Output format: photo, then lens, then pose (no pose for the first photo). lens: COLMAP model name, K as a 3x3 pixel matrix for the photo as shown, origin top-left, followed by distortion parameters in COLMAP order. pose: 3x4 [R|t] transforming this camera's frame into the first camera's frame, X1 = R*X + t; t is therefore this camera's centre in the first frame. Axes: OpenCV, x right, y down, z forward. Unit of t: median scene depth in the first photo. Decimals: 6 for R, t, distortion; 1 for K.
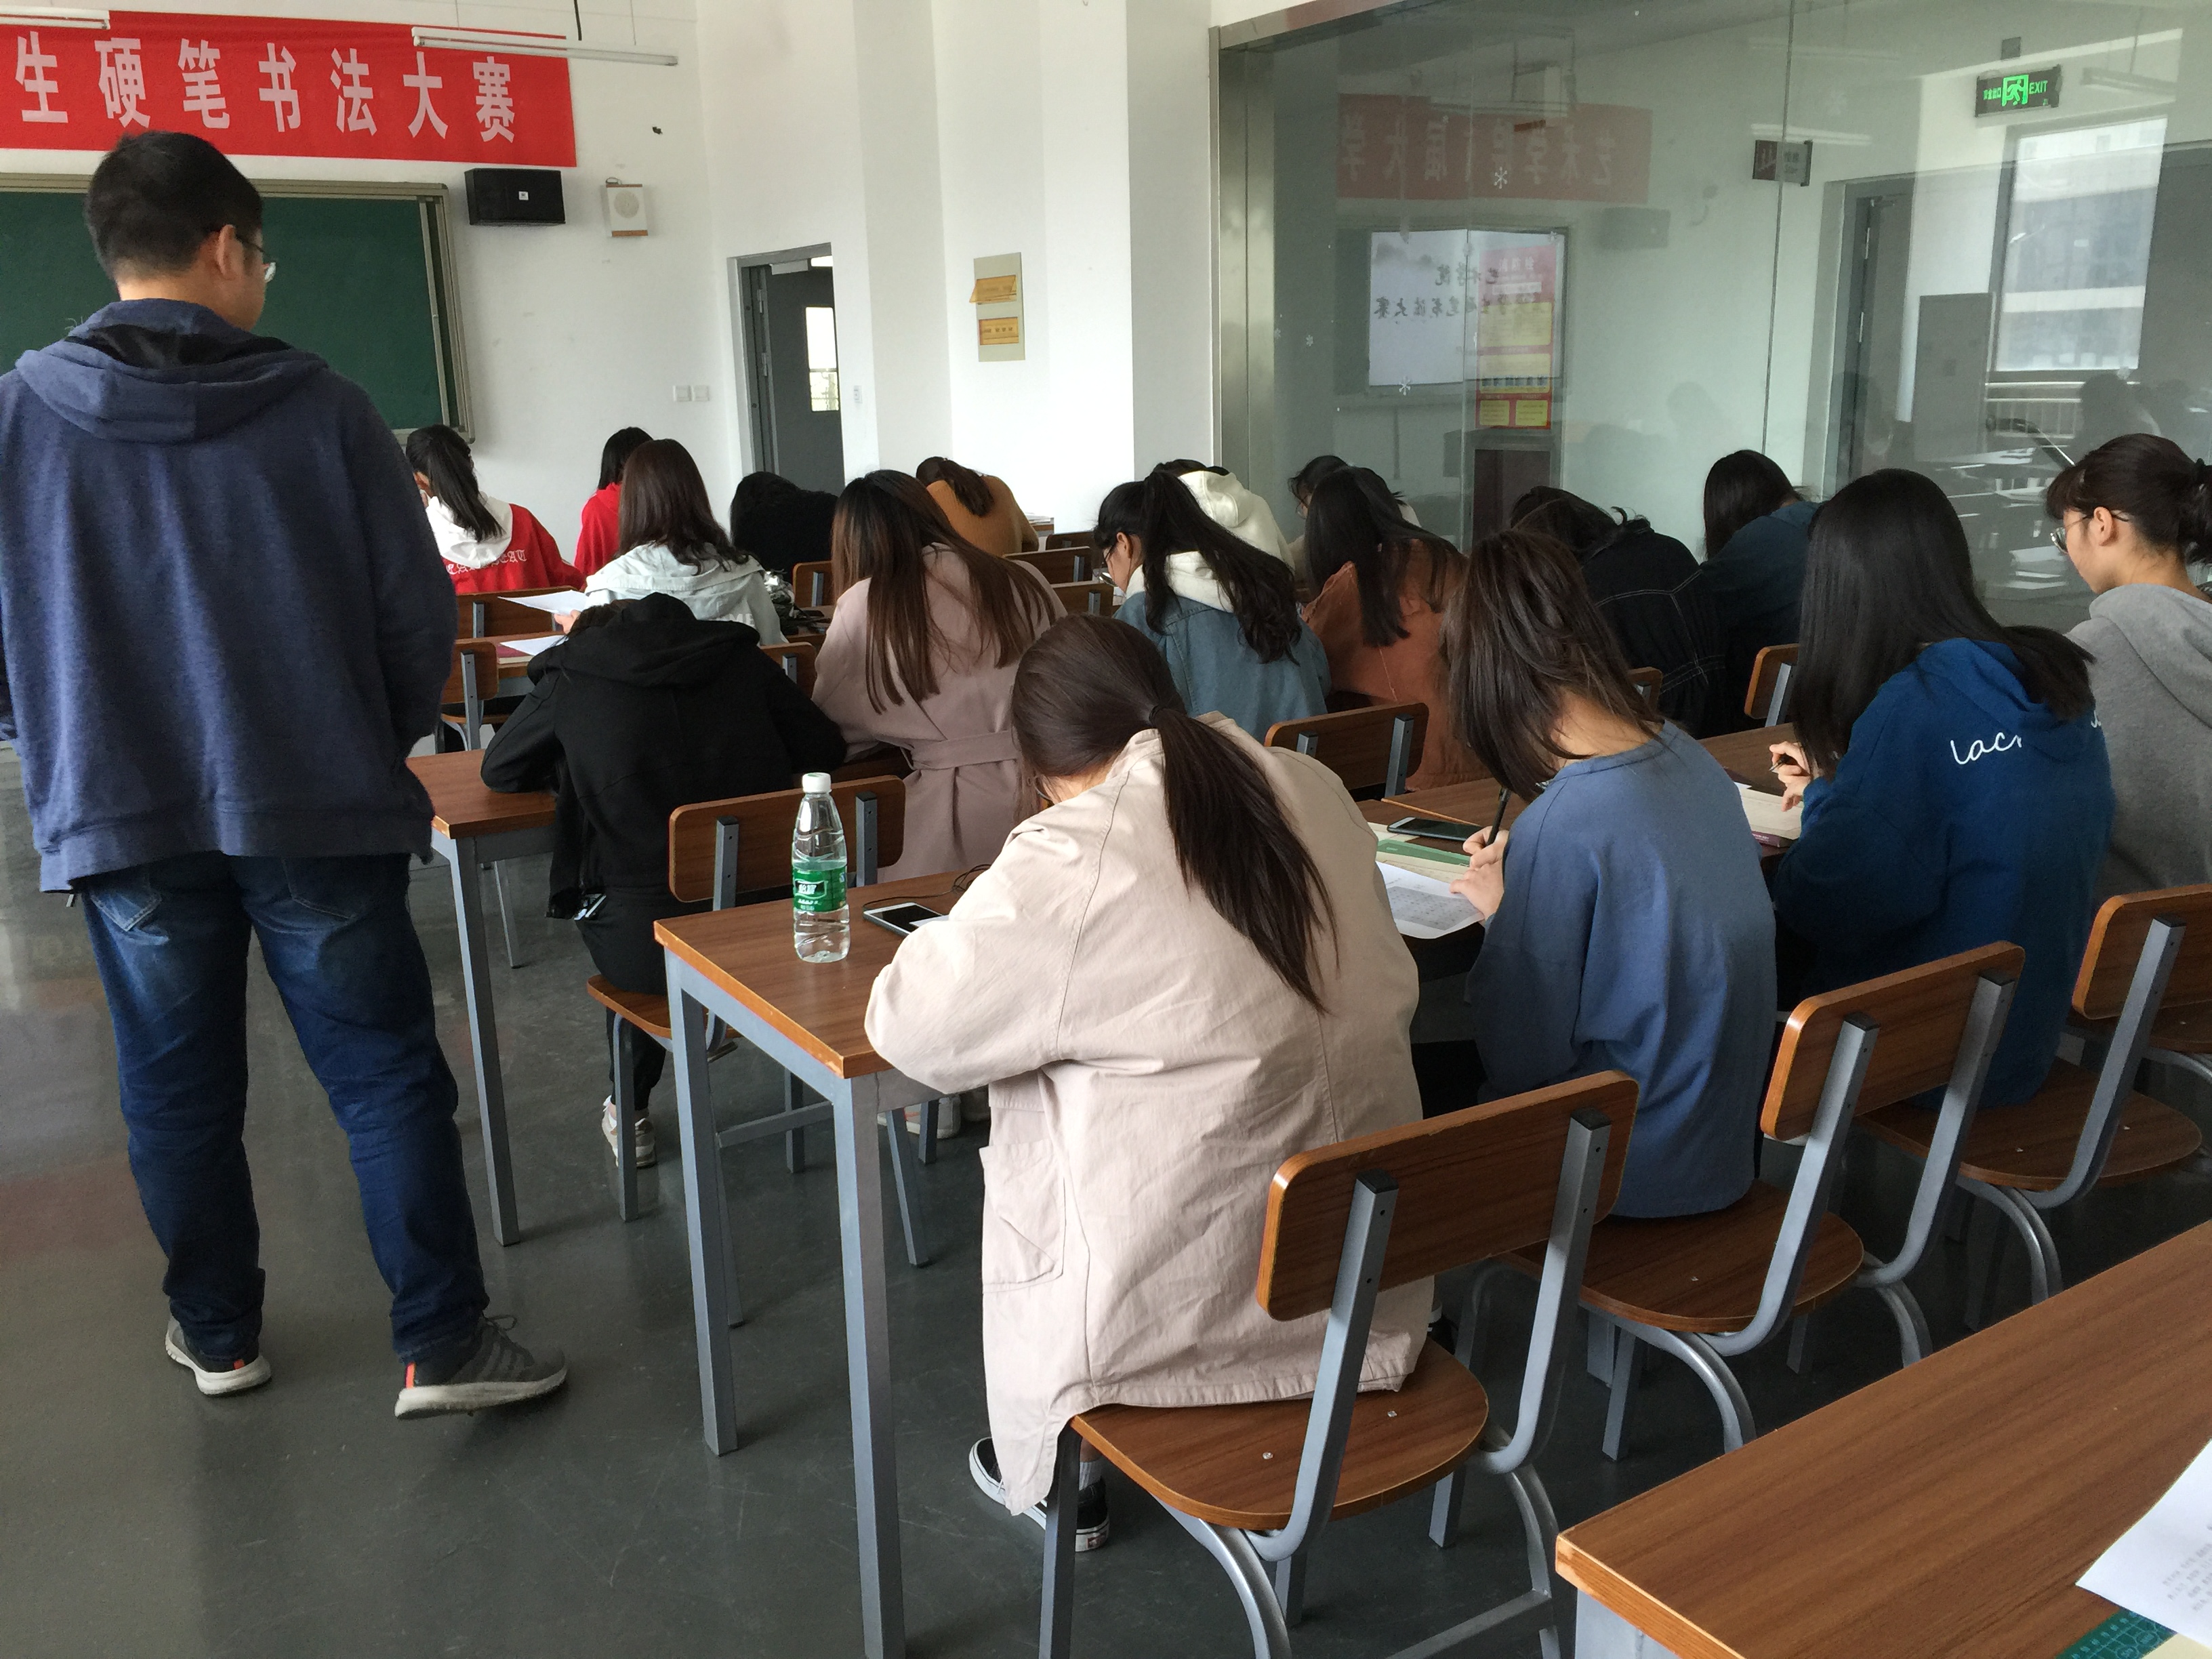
lens RADIAL K [[1881.1, 0, 1123.3], [0, 1881.1, 891.9], [0, 0, 1]] dist [-0.006720, -0.009830]
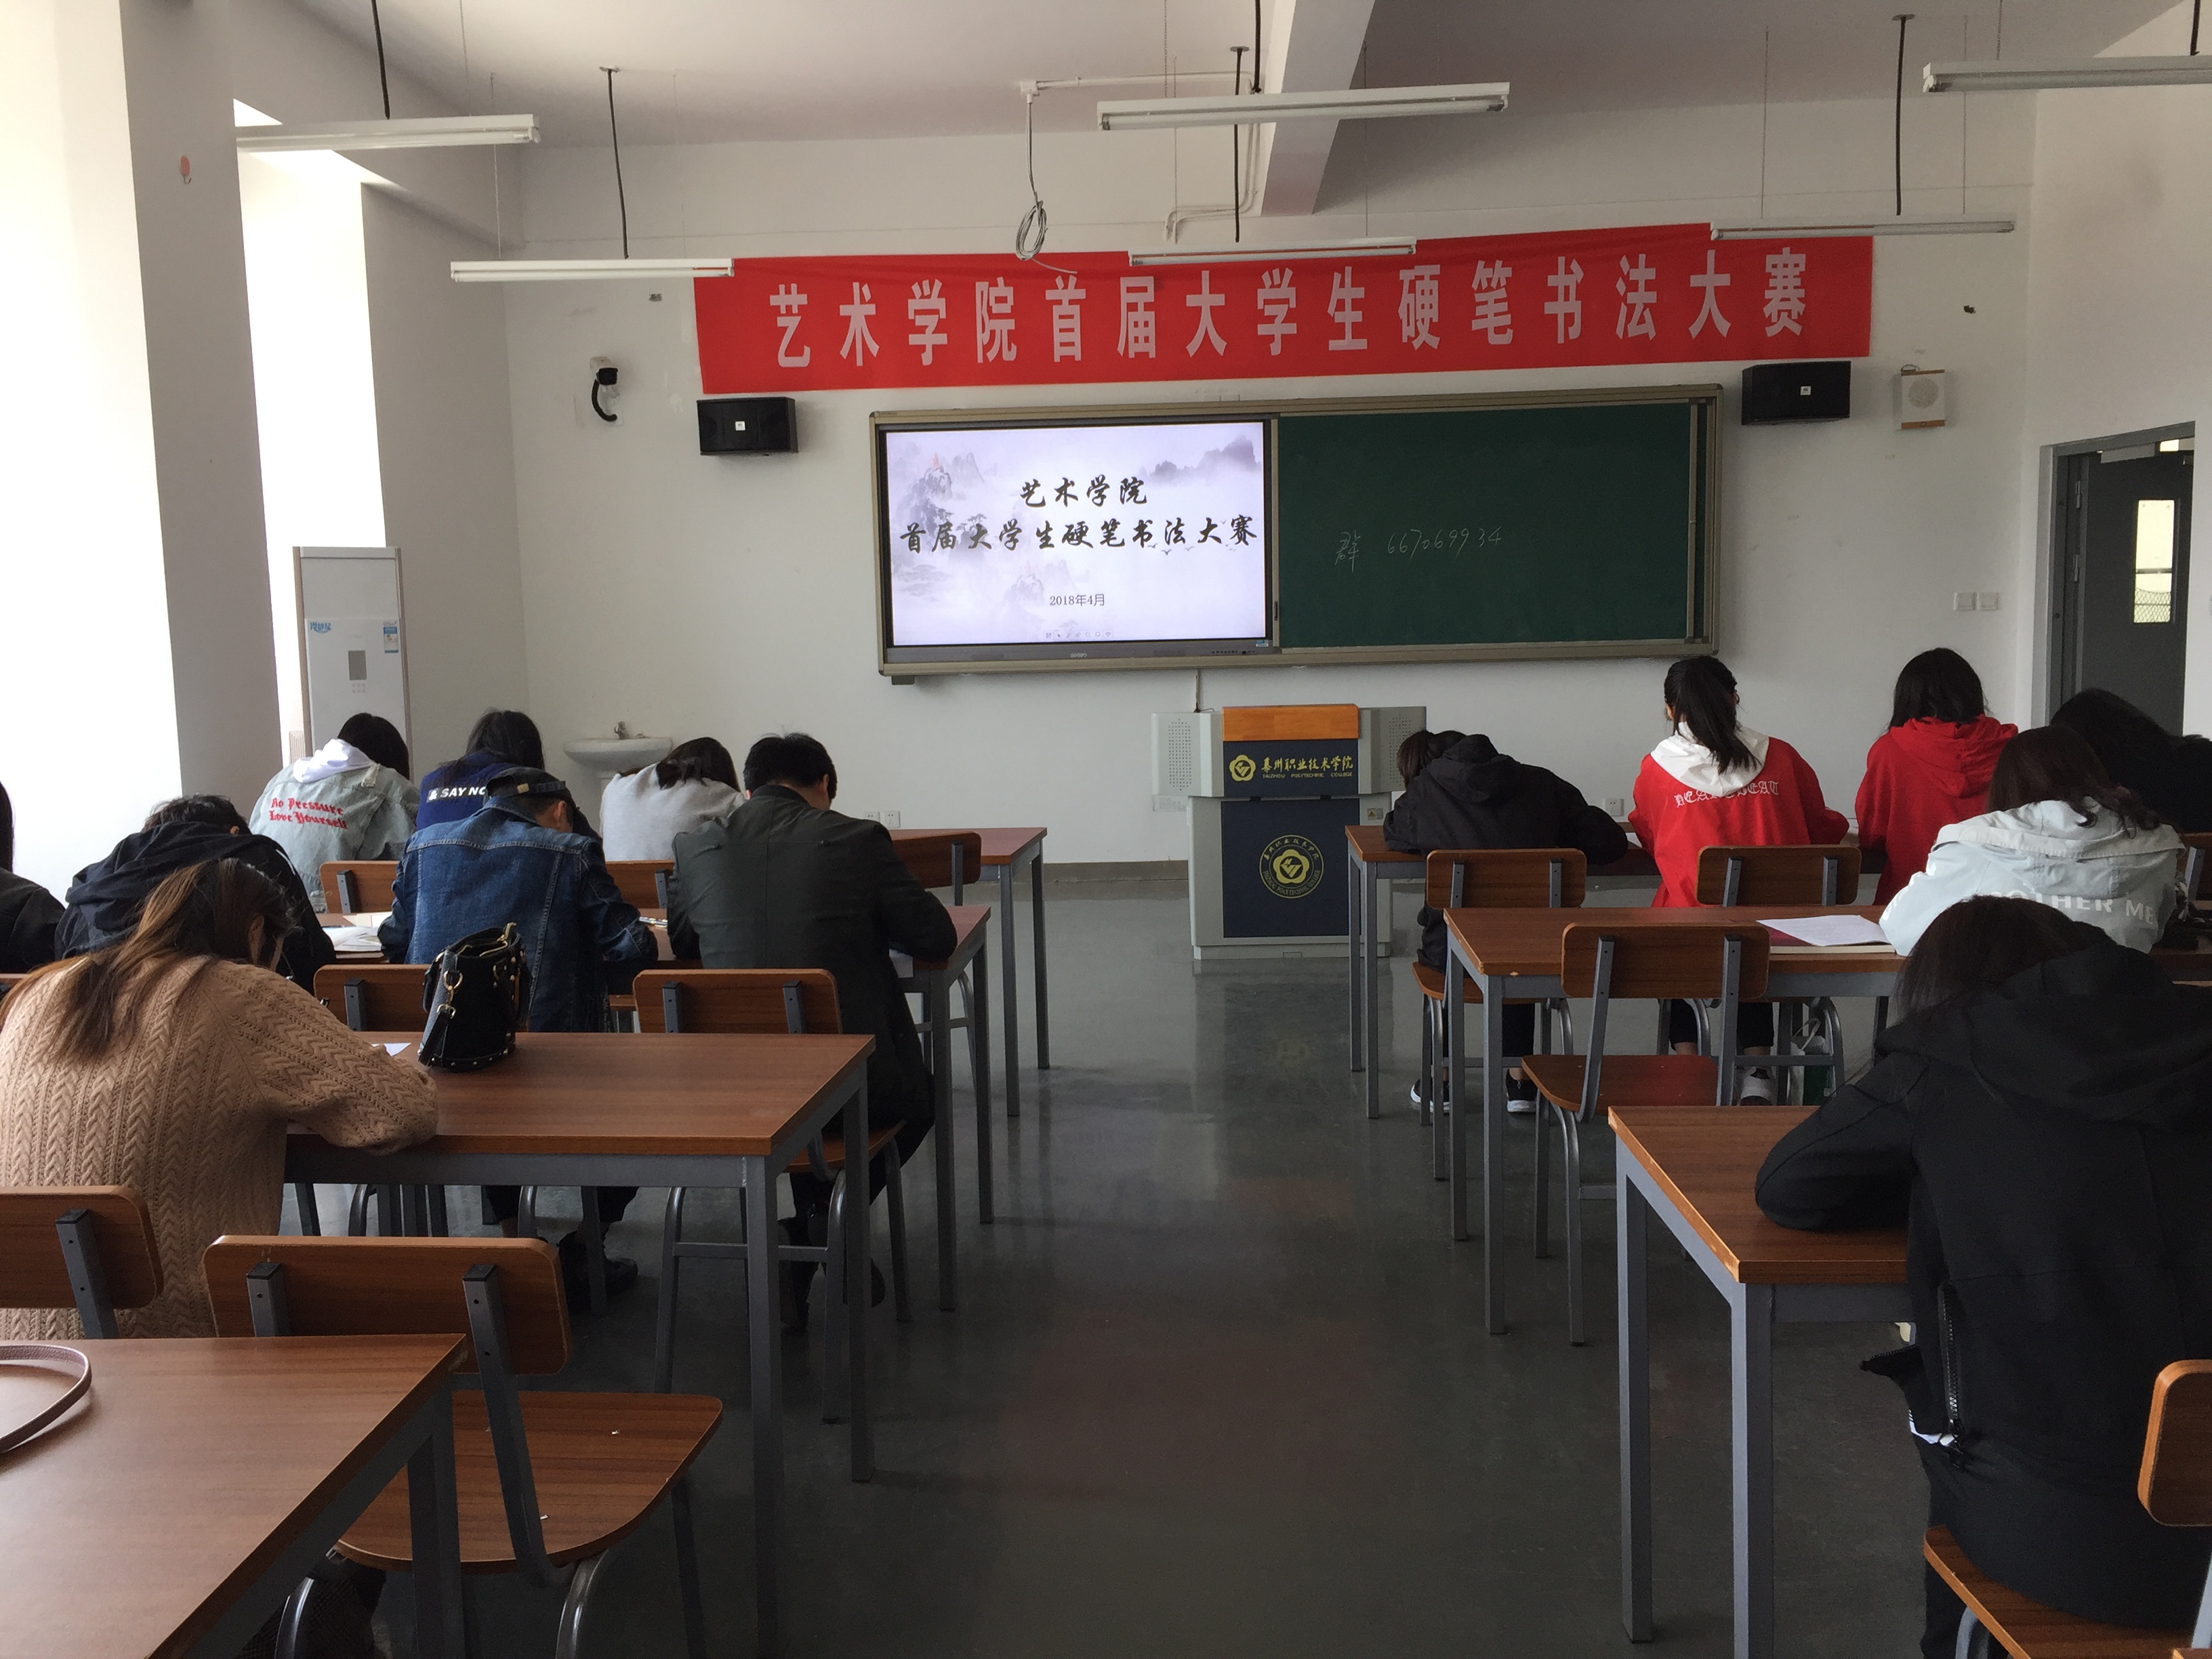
lens RADIAL K [[1881.1, 0, 1104.7], [0, 1881.1, 827.1], [0, 0, 1]] dist [-0.006720, -0.009830]
pose [[0.812989, 0.066717, -0.578444, -0.056257], [-0.143700, 0.985676, -0.088280, -0.033333], [0.564268, 0.154894, 0.810931, 0.103766]]
